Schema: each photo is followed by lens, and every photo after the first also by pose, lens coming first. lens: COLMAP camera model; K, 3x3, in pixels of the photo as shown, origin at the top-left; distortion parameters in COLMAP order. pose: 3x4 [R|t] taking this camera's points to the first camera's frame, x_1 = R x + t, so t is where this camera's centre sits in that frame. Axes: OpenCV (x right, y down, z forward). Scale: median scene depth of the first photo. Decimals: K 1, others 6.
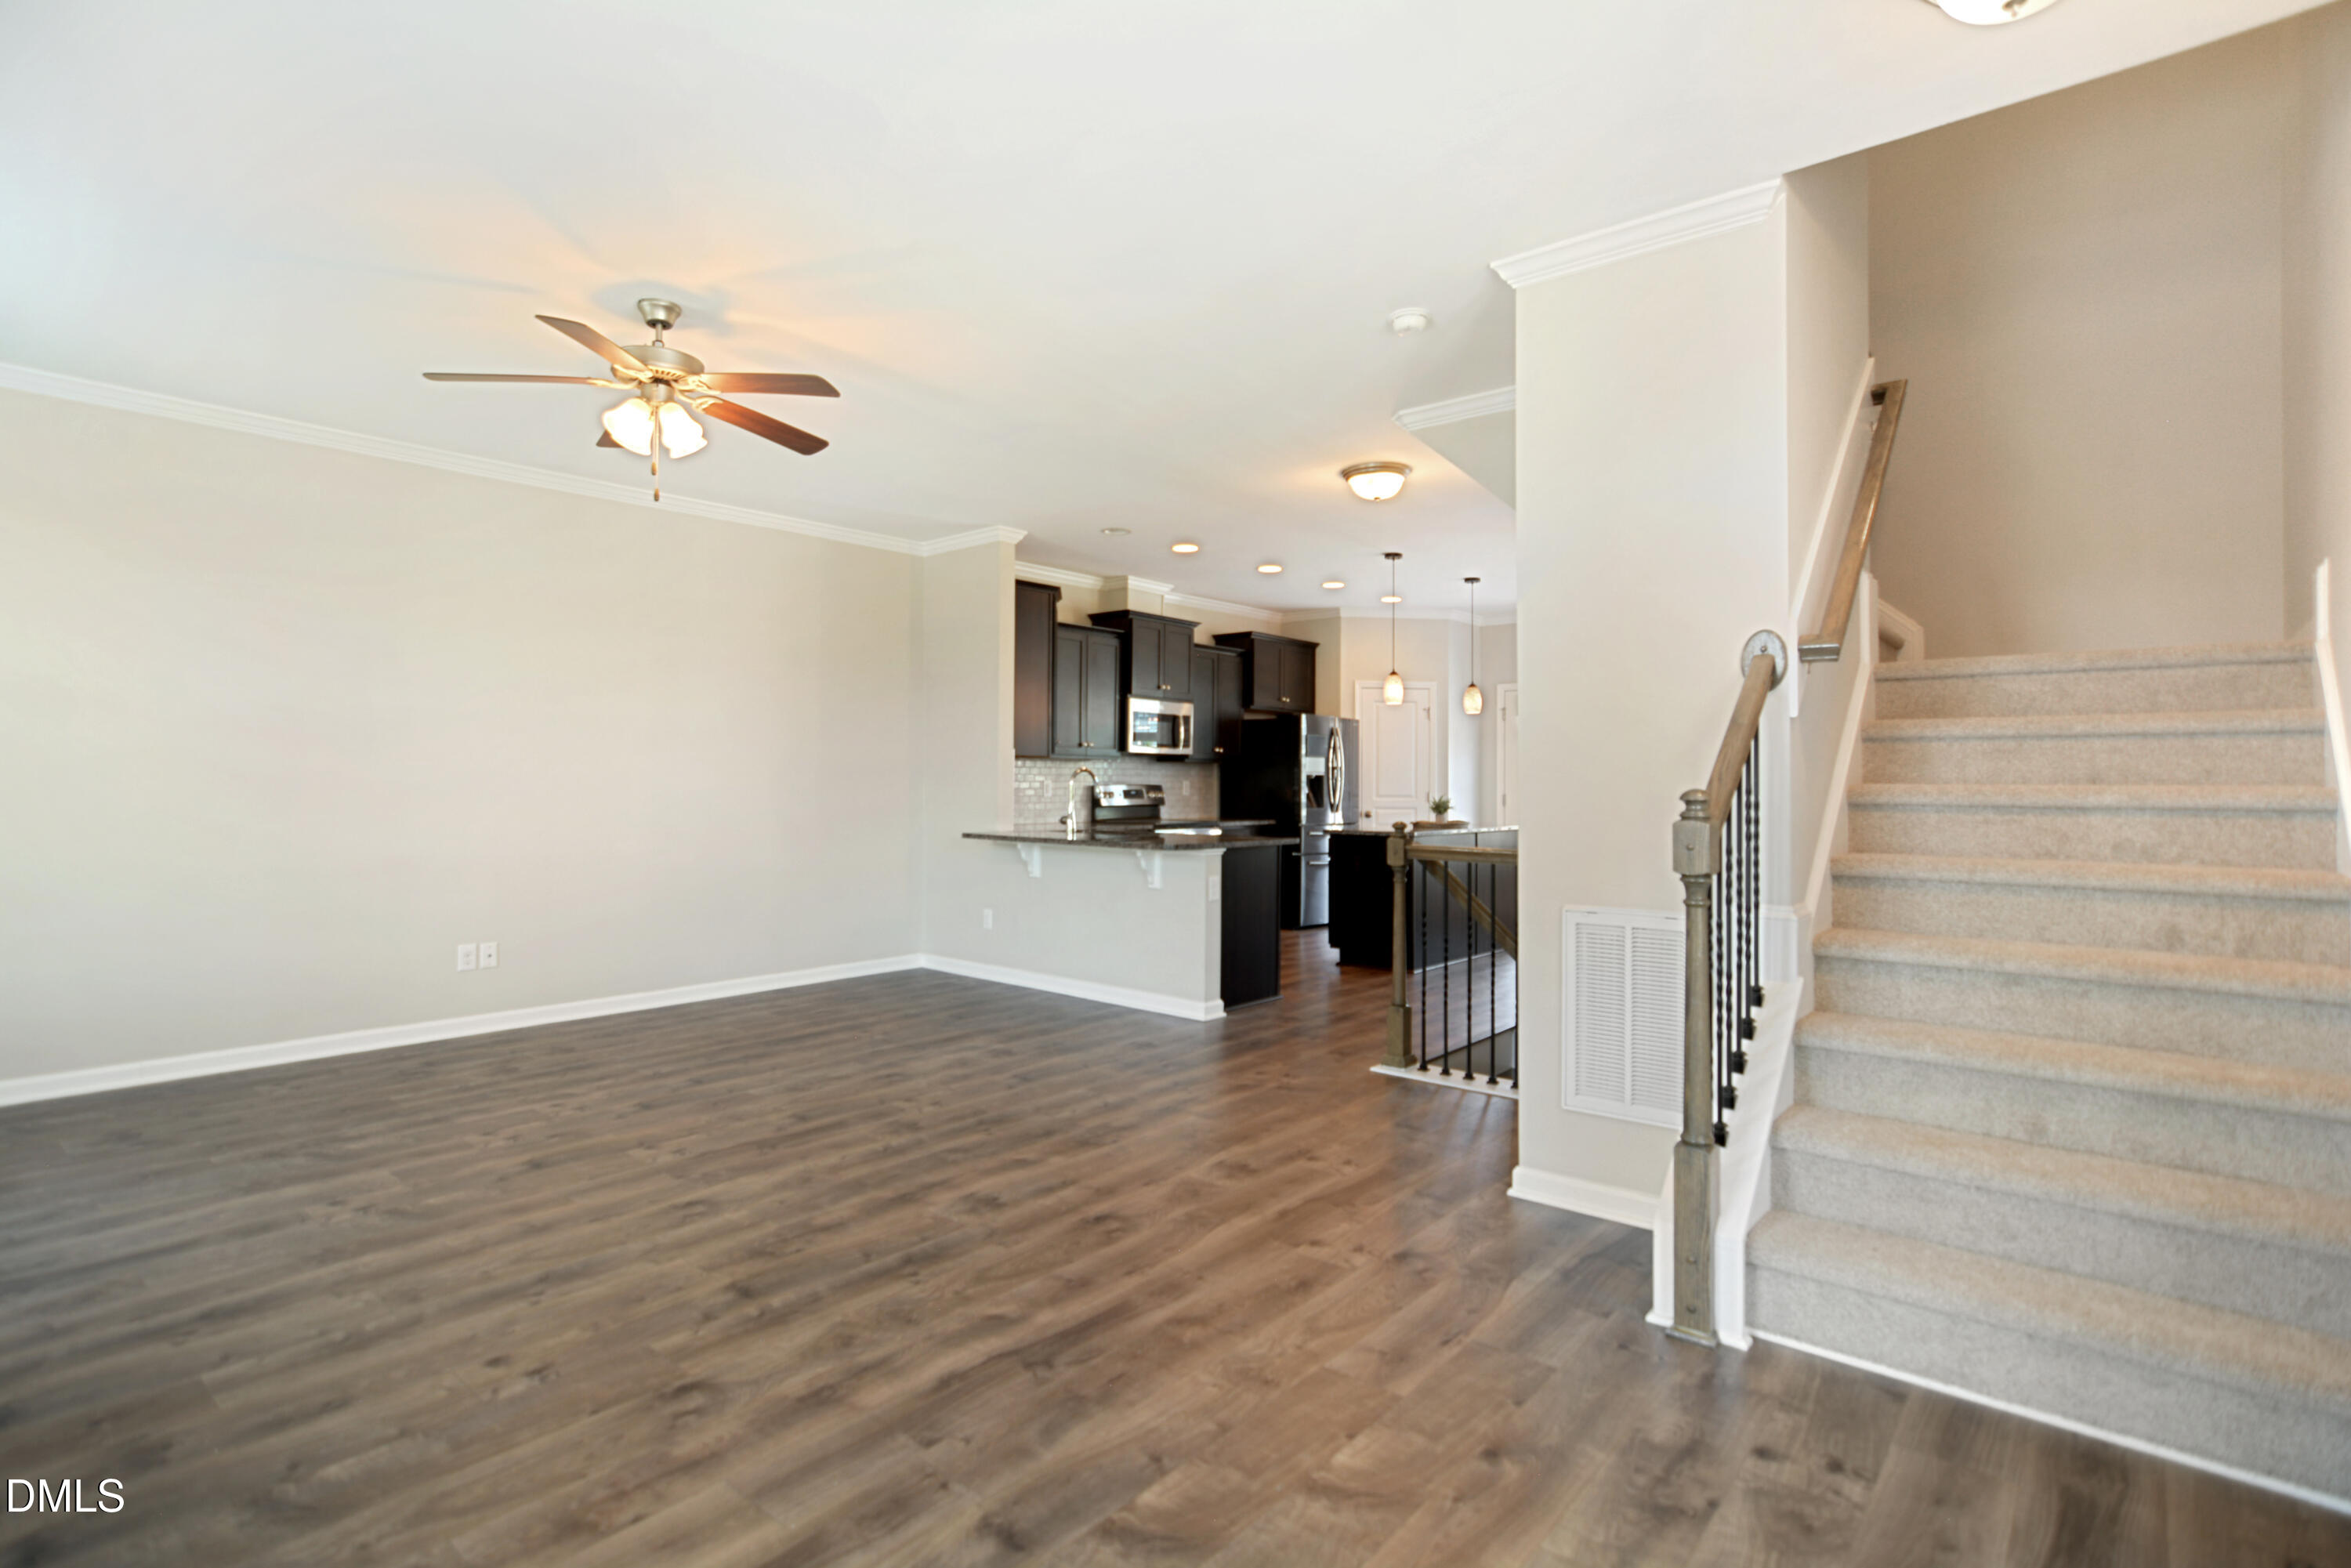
lens RADIAL K [[1148.4, 0, 1158.5], [0, 1148.4, 766.6], [0, 0, 1]] dist [-0.004040, 0.002883]
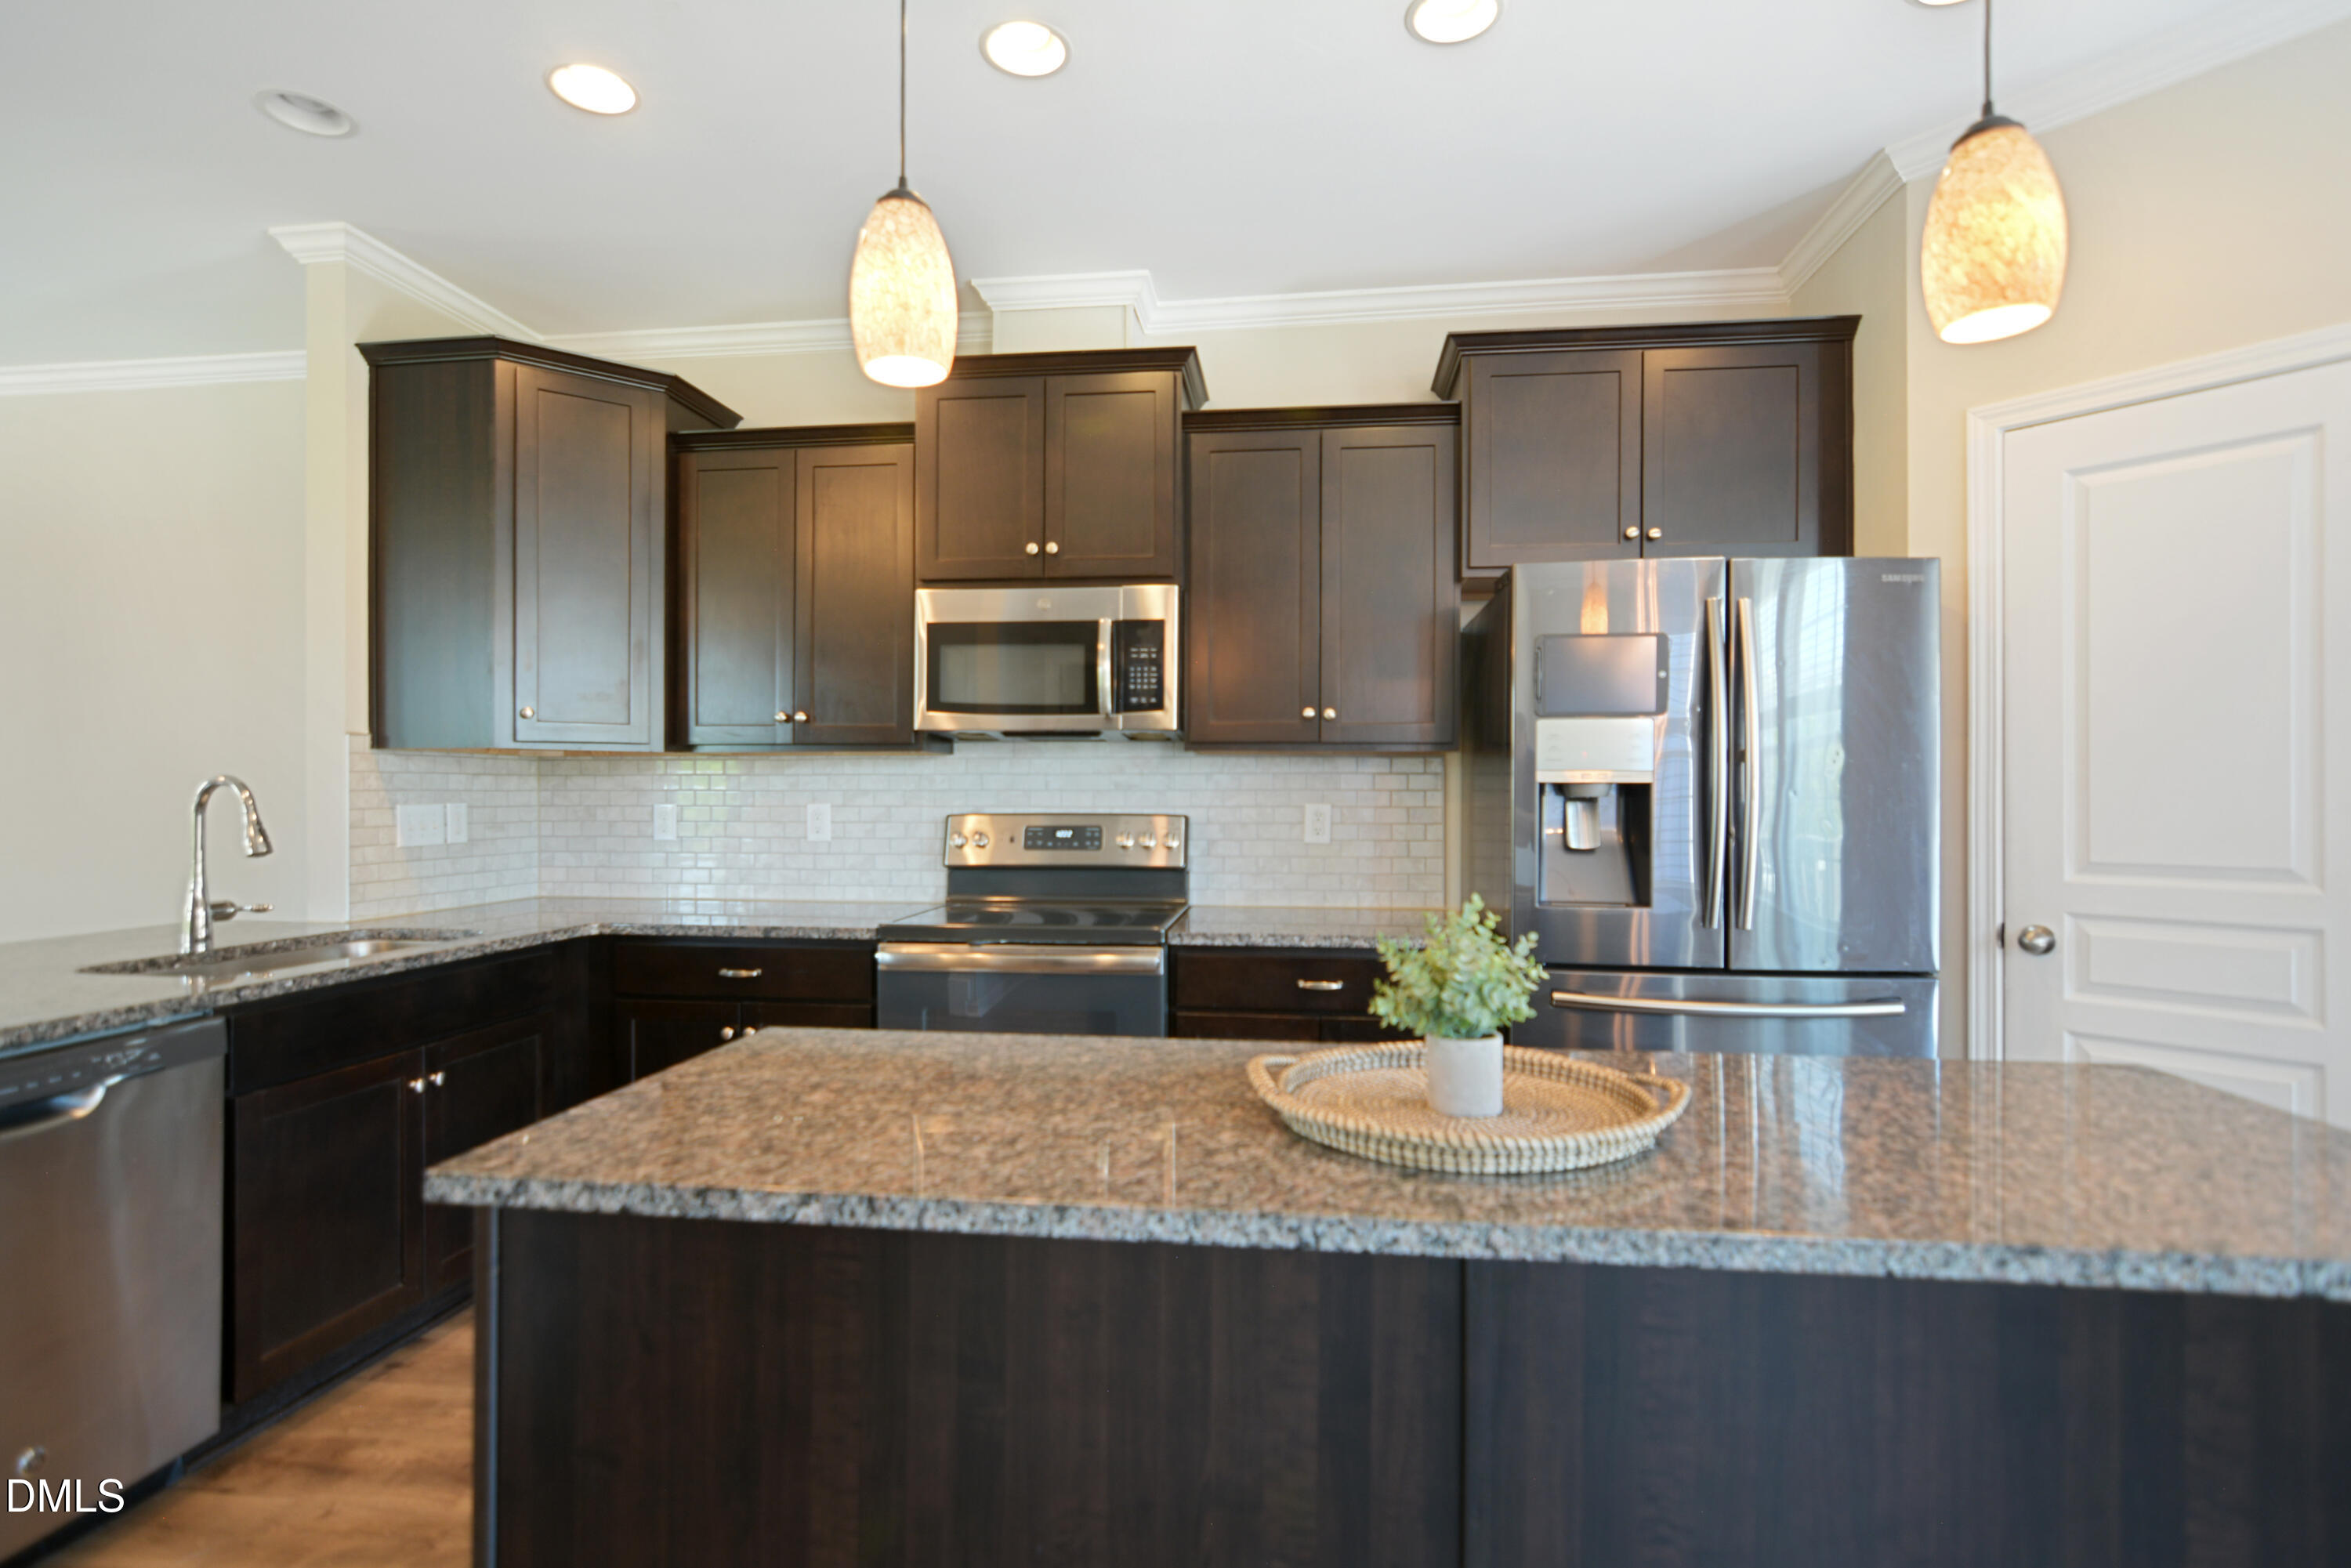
lens RADIAL K [[1148.4, 0, 1158.0], [0, 1148.4, 783.9], [0, 0, 1]] dist [-0.004040, 0.002883]
pose [[0.554178, -0.012397, -0.832306, 0.624685], [0.014466, 0.999882, -0.005261, 0.015954], [0.832273, -0.009125, 0.554291, 1.568545]]
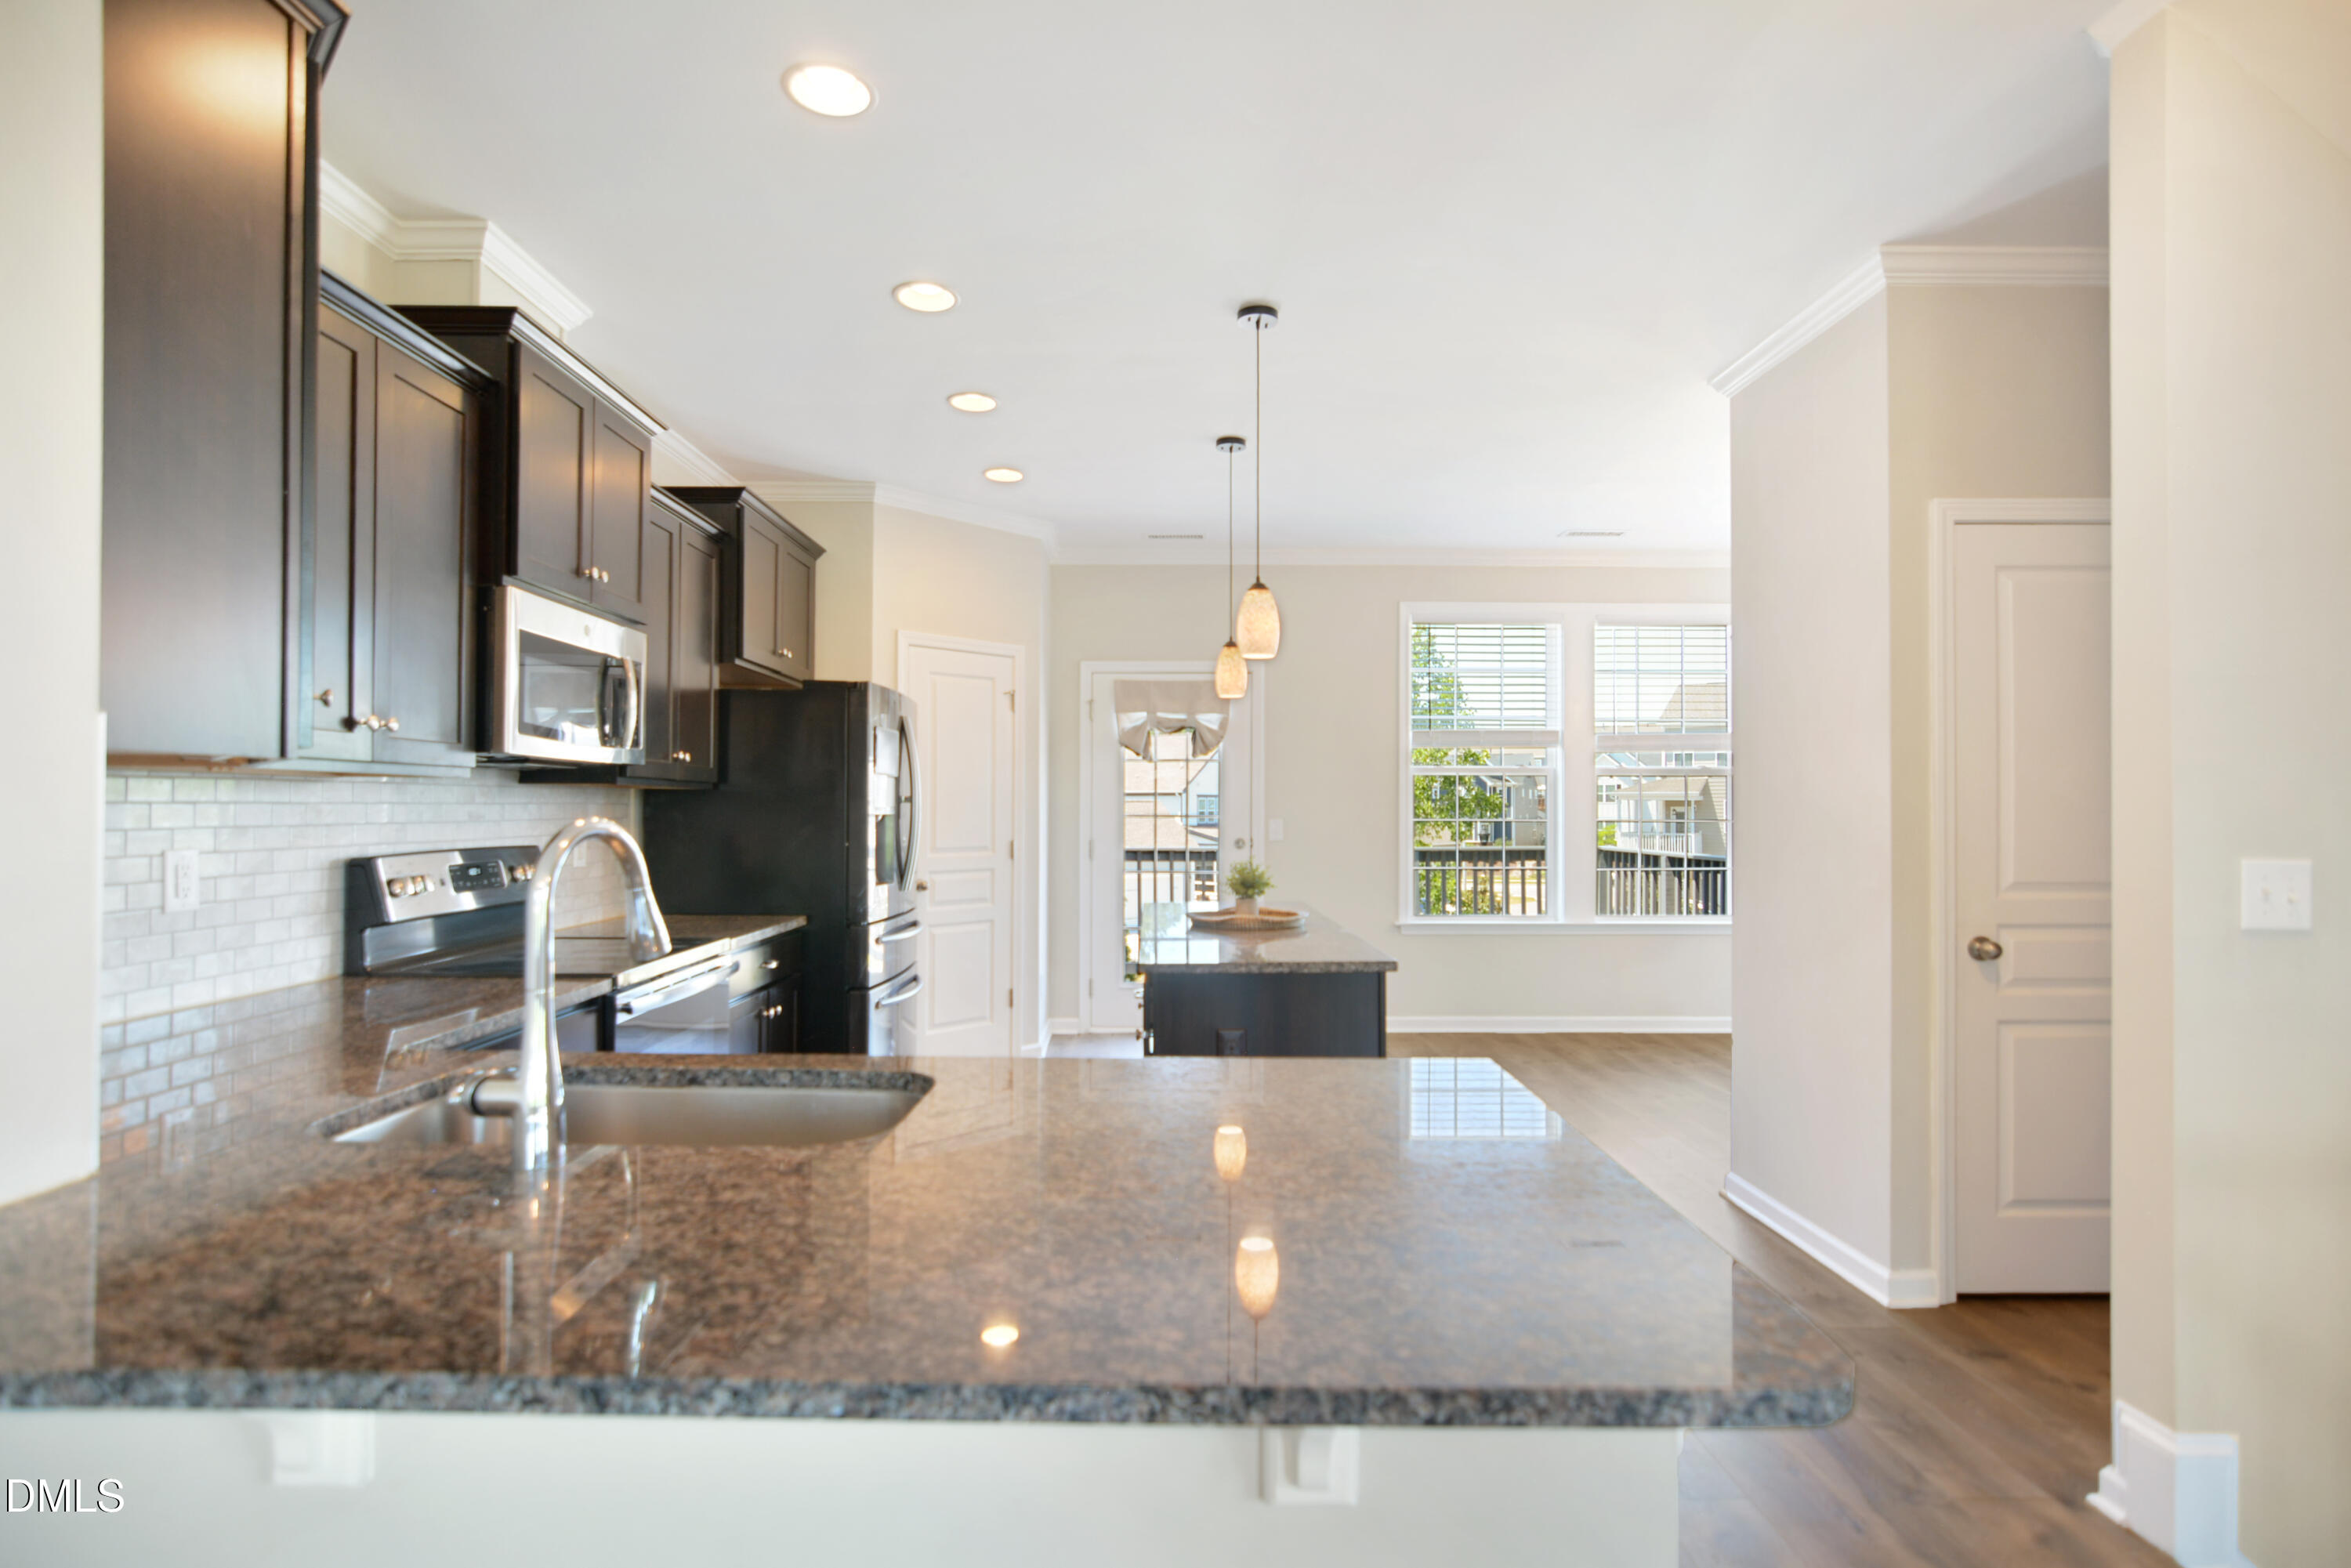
lens RADIAL K [[1148.4, 0, 1161.5], [0, 1148.4, 796.9], [0, 0, 1]] dist [-0.004040, 0.002883]
pose [[0.750366, 0.000627, 0.661022, -0.185471], [-0.006268, 0.999961, 0.006167, -0.006237], [-0.660993, -0.008770, 0.750341, 1.171475]]
